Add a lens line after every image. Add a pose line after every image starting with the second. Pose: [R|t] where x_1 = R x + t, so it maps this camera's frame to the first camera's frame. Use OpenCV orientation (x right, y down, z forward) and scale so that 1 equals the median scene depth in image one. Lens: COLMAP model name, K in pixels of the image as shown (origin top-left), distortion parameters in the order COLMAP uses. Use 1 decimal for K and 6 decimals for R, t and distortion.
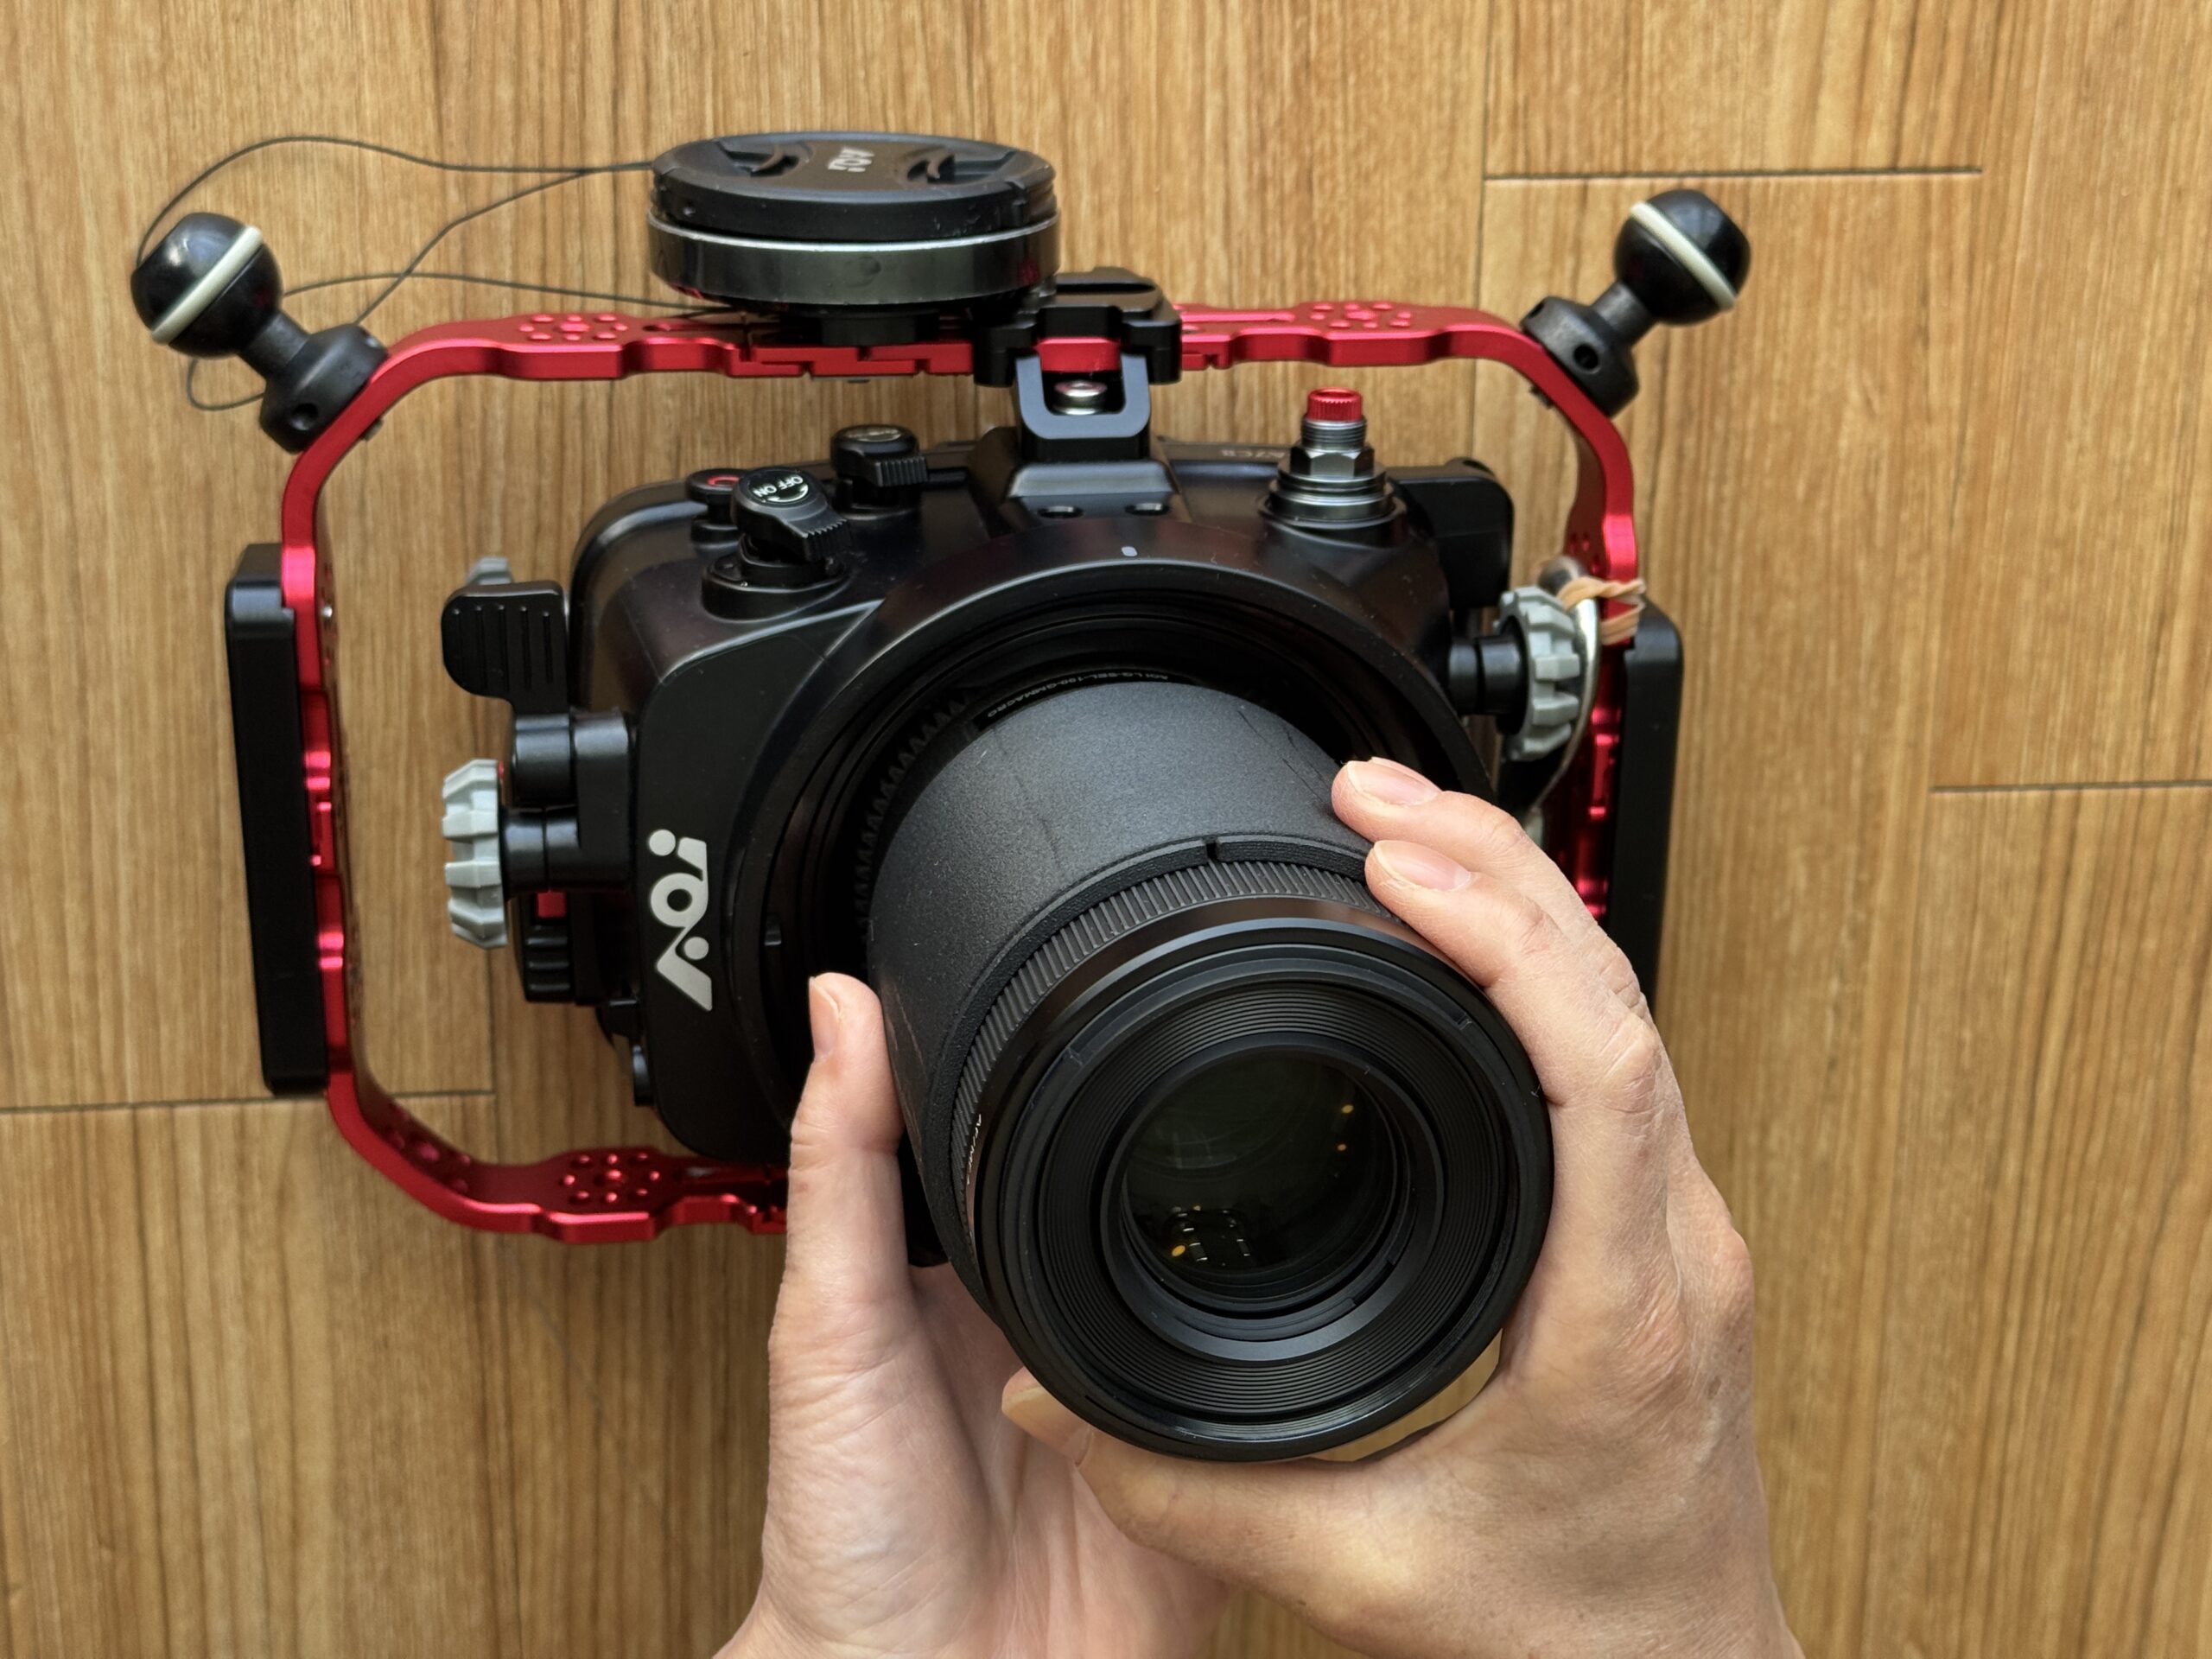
lens RADIAL K [[3067.5, 0, 1130.3], [0, 3067.5, 822.8], [0, 0, 1]] dist [0.043128, 0.000000]
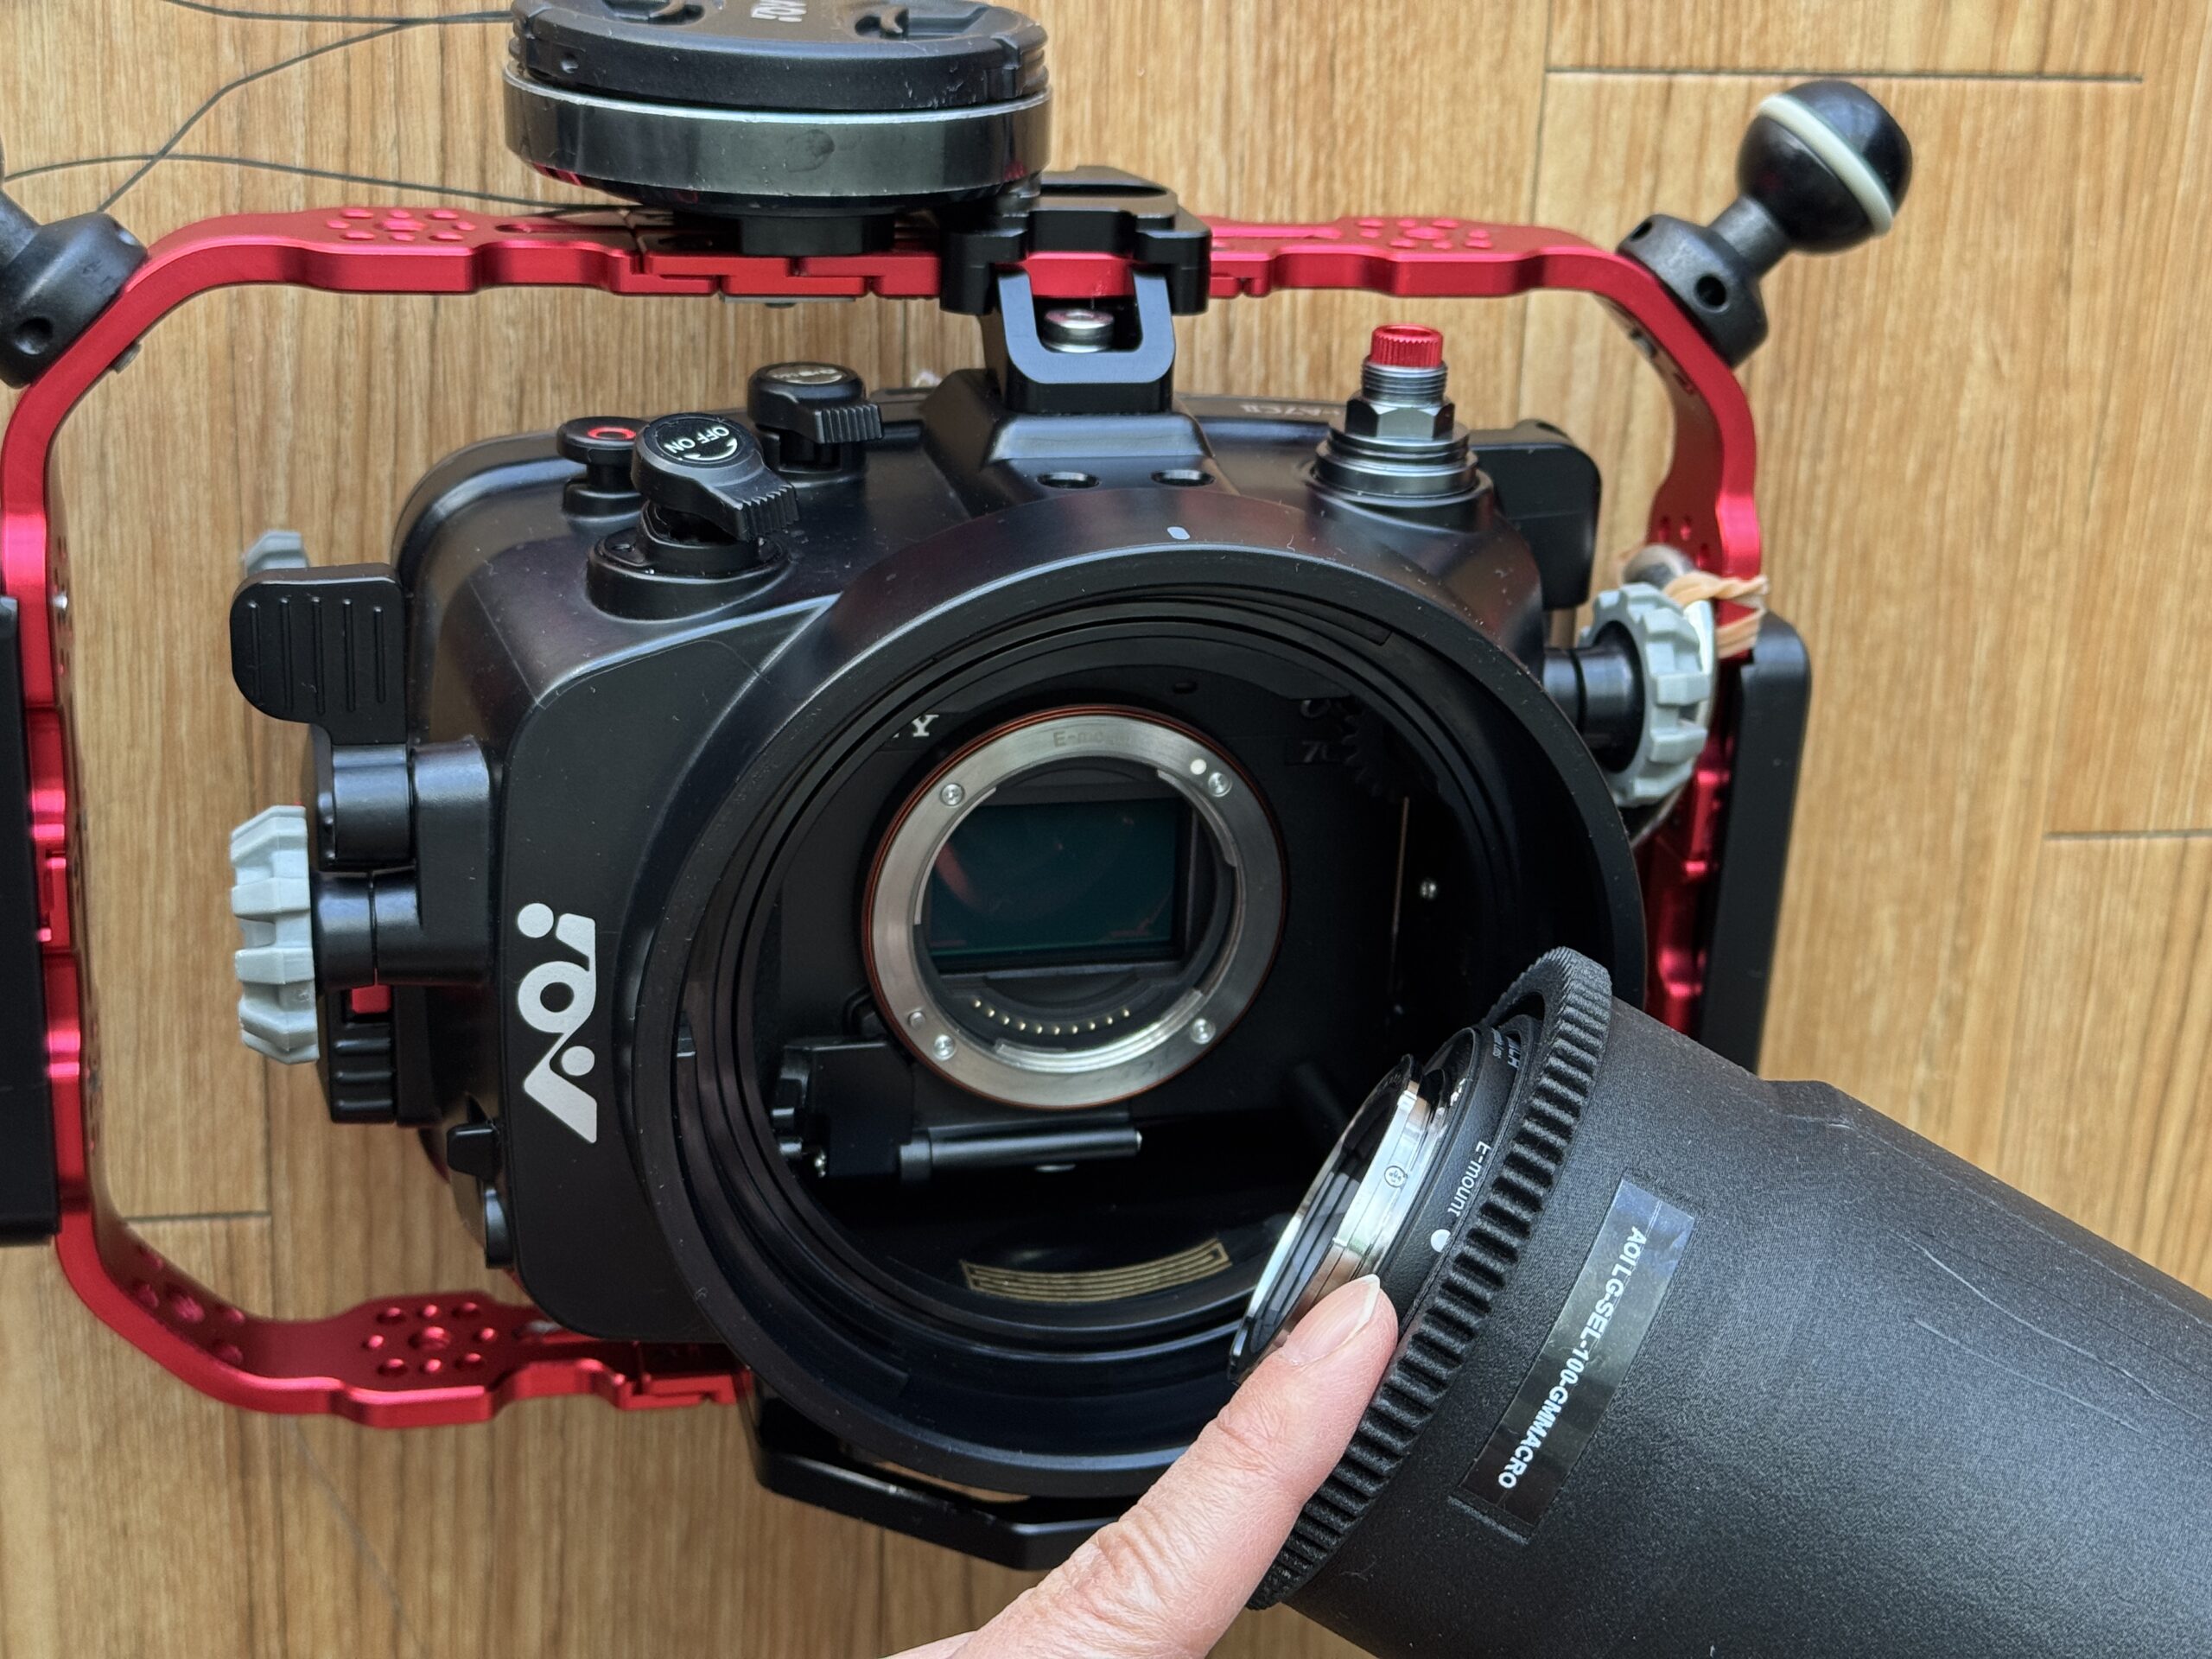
lens RADIAL K [[3067.5, 0, 1096.9], [0, 3067.5, 836.3], [0, 0, 1]] dist [0.043128, 0.000000]
pose [[0.996411, 0.004704, 0.084519, -0.067440], [-0.005405, 0.999953, 0.008066, -0.017159], [-0.084477, -0.008494, 0.996389, 0.213368]]
